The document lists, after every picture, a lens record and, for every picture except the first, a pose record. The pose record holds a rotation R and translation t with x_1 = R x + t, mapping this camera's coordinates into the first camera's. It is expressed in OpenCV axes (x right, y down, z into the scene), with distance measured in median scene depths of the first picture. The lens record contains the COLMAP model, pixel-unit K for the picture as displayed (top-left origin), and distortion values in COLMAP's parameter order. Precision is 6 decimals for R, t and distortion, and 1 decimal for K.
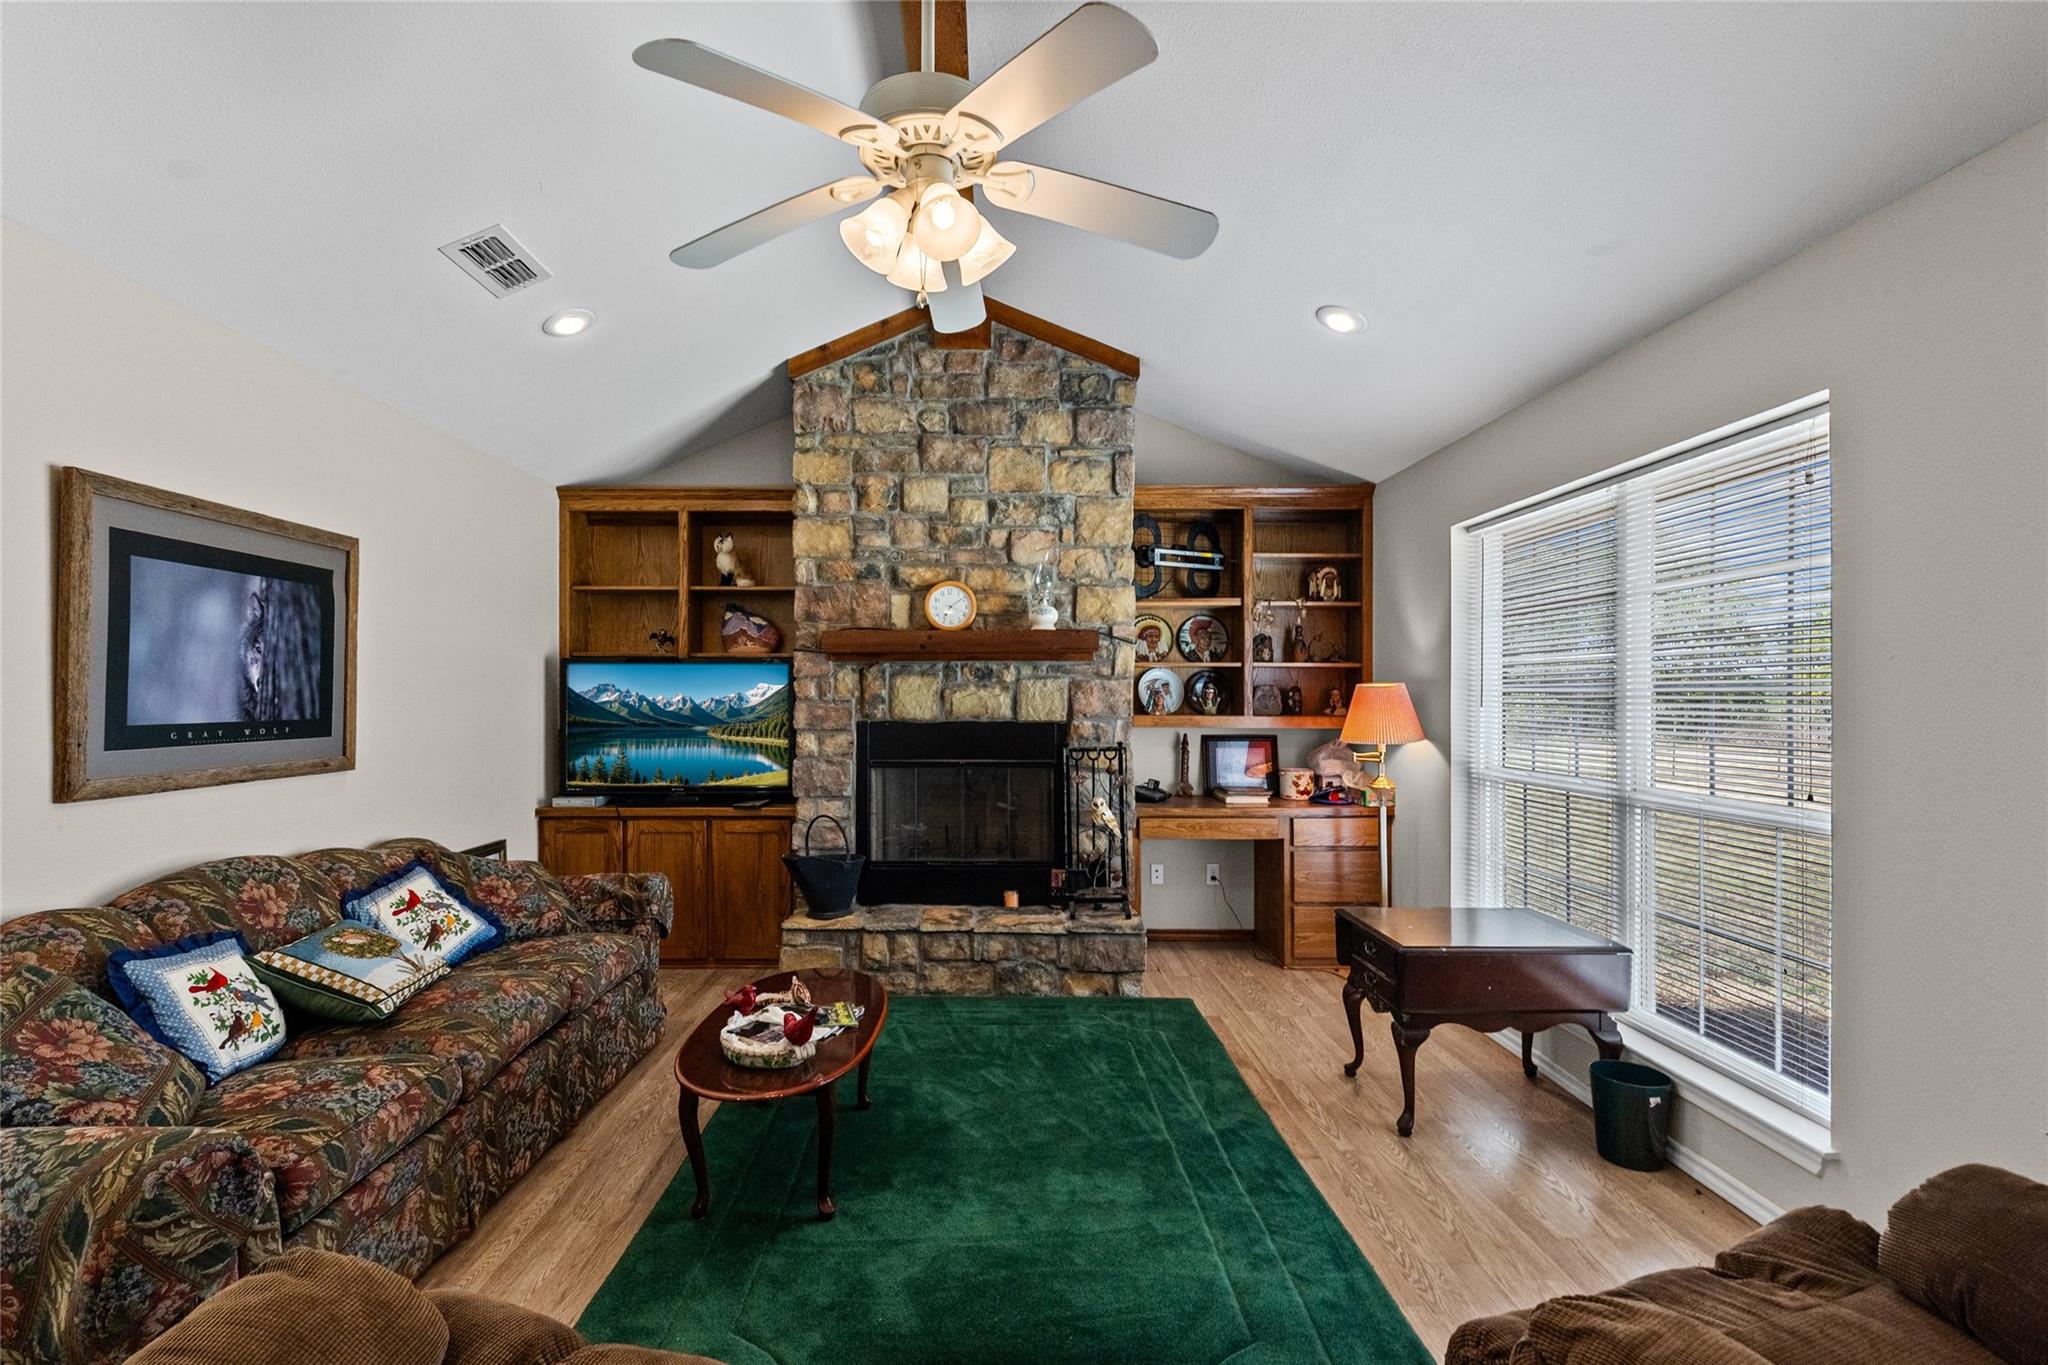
lens RADIAL K [[938.9, 0, 1011.9], [0, 938.9, 696.9], [0, 0, 1]] dist [0.012317, -0.003166]
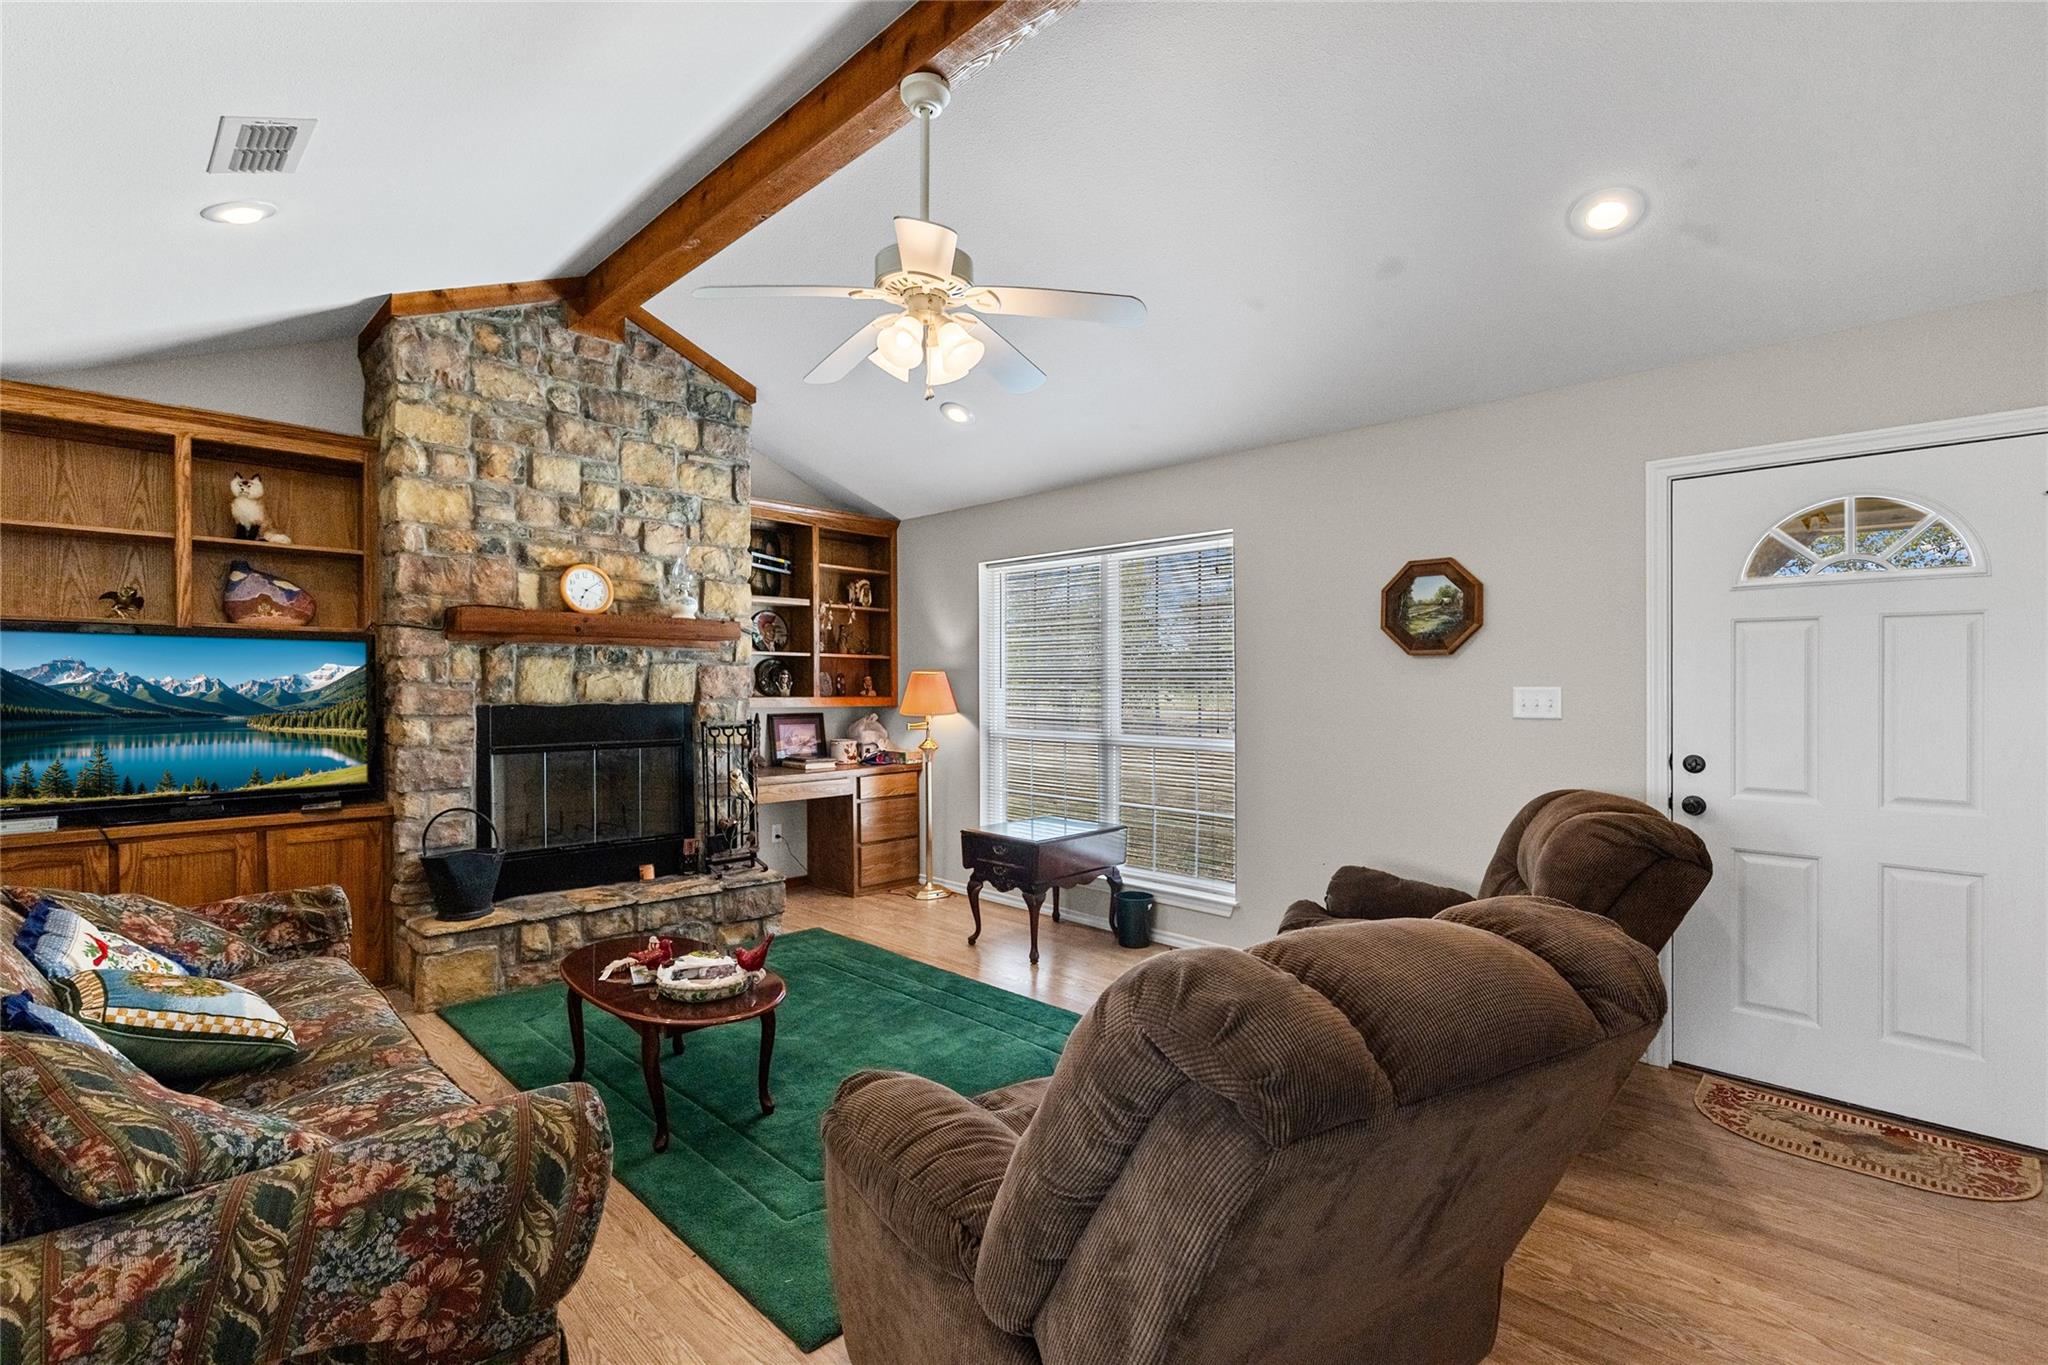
lens RADIAL K [[938.9, 0, 1022.3], [0, 938.9, 686.1], [0, 0, 1]] dist [0.012317, -0.003166]
pose [[0.689654, 0.000264, 0.724139, -0.469811], [0.000879, 0.999999, -0.001202, 0.008124], [-0.724139, 0.001466, 0.689653, -0.031915]]
